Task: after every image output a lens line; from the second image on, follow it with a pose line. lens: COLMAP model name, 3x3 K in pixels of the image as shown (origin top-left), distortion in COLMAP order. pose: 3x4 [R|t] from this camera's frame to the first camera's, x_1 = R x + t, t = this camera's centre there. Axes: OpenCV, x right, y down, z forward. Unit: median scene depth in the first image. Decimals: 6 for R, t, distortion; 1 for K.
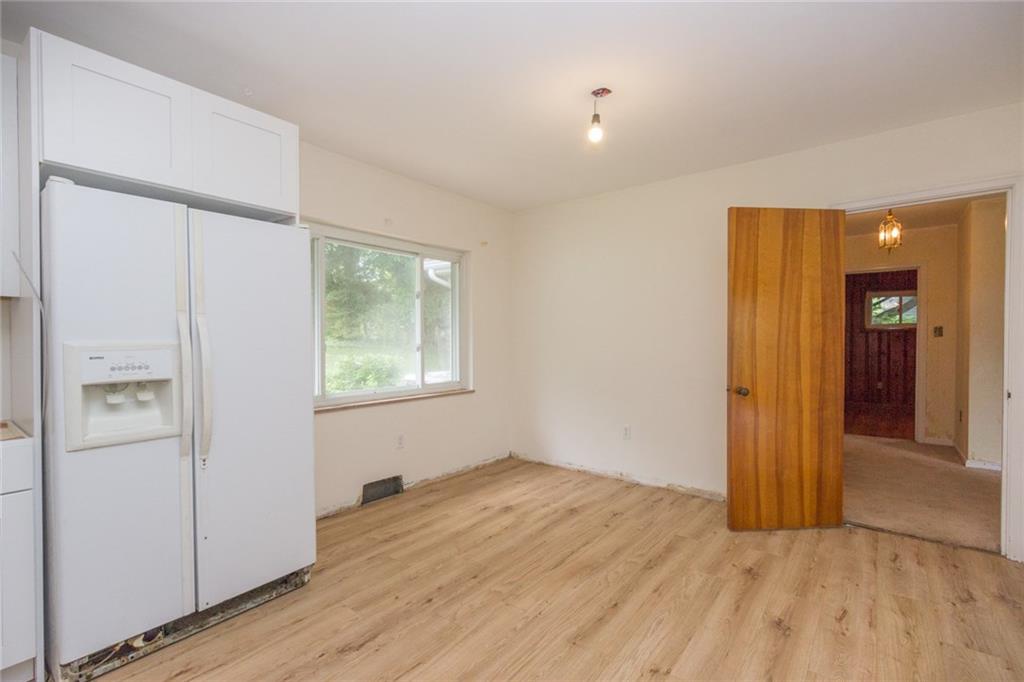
lens RADIAL K [[466.1, 0, 509.1], [0, 466.1, 341.8], [0, 0, 1]] dist [-0.000537, 0.000186]
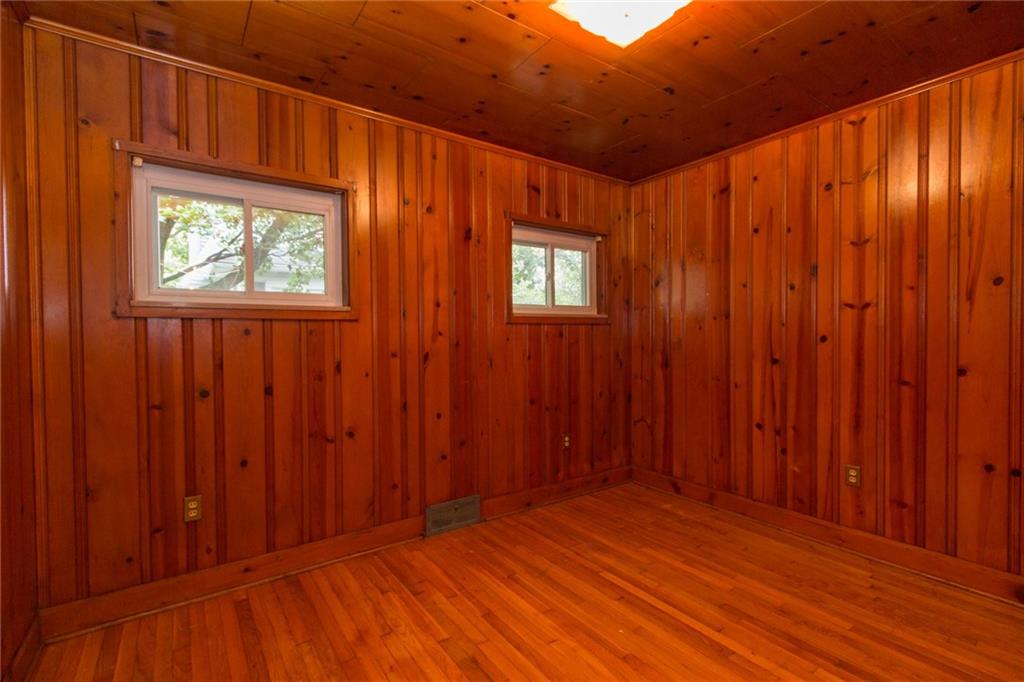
lens RADIAL K [[466.1, 0, 509.1], [0, 466.1, 341.8], [0, 0, 1]] dist [-0.000537, 0.000186]
pose [[0.277181, -0.025571, 0.960477, 0.582421], [0.003428, 0.999666, 0.025625, -0.013116], [-0.960812, -0.003810, 0.277176, 0.740682]]
